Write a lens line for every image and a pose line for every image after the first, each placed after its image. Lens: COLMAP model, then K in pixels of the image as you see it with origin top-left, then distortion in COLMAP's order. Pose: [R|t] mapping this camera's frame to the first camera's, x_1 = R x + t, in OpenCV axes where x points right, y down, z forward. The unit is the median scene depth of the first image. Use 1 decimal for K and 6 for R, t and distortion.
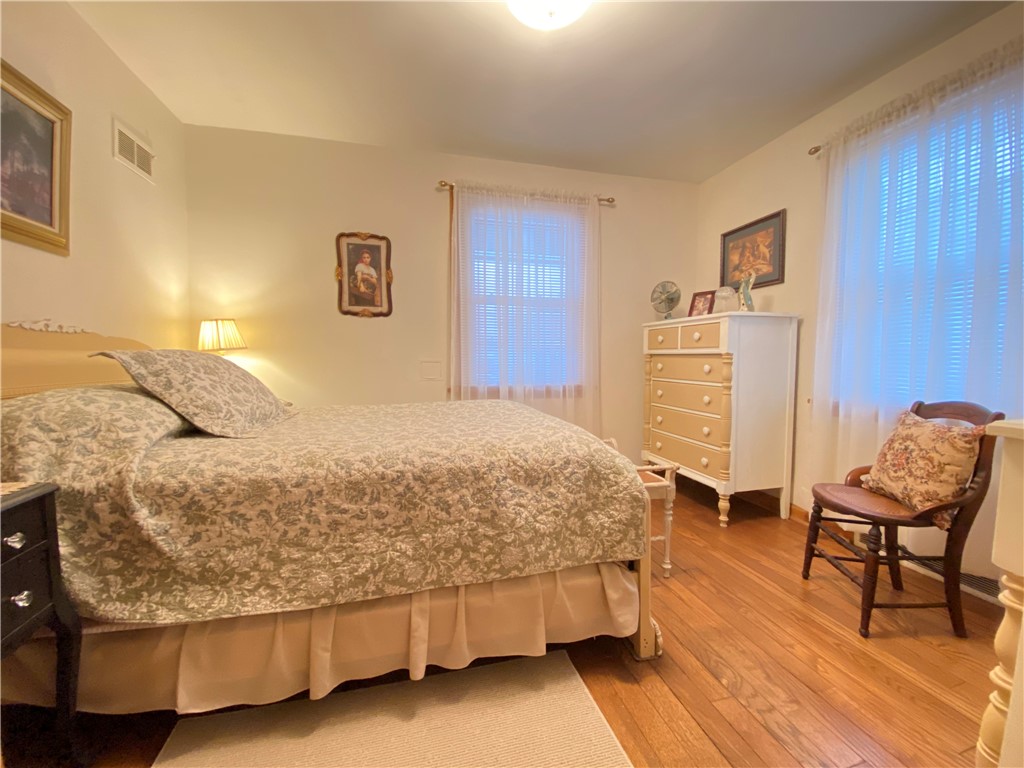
lens RADIAL K [[421.3, 0, 509.5], [0, 421.3, 388.1], [0, 0, 1]] dist [0.021647, -0.021534]
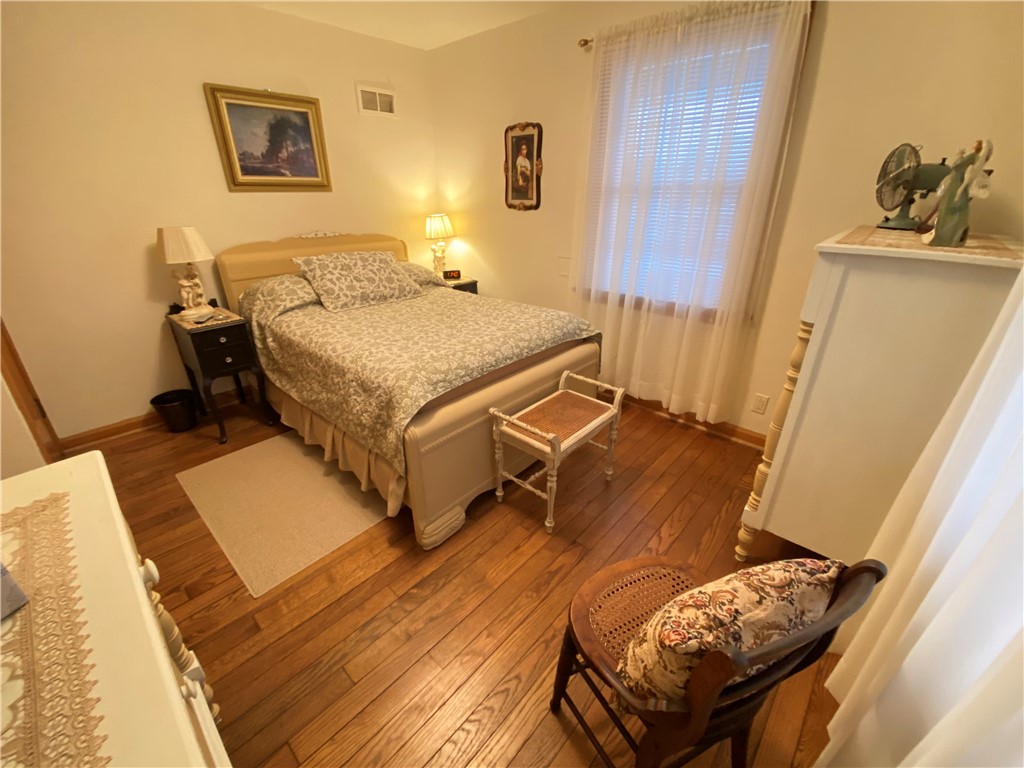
lens RADIAL K [[412.5, 0, 513.6], [0, 412.5, 383.8], [0, 0, 1]] dist [0.045302, -0.035562]
pose [[0.543935, 0.353808, -0.760891, 0.657868], [-0.054520, 0.919749, 0.388701, -0.173815], [0.837354, -0.169945, 0.519574, 0.335498]]
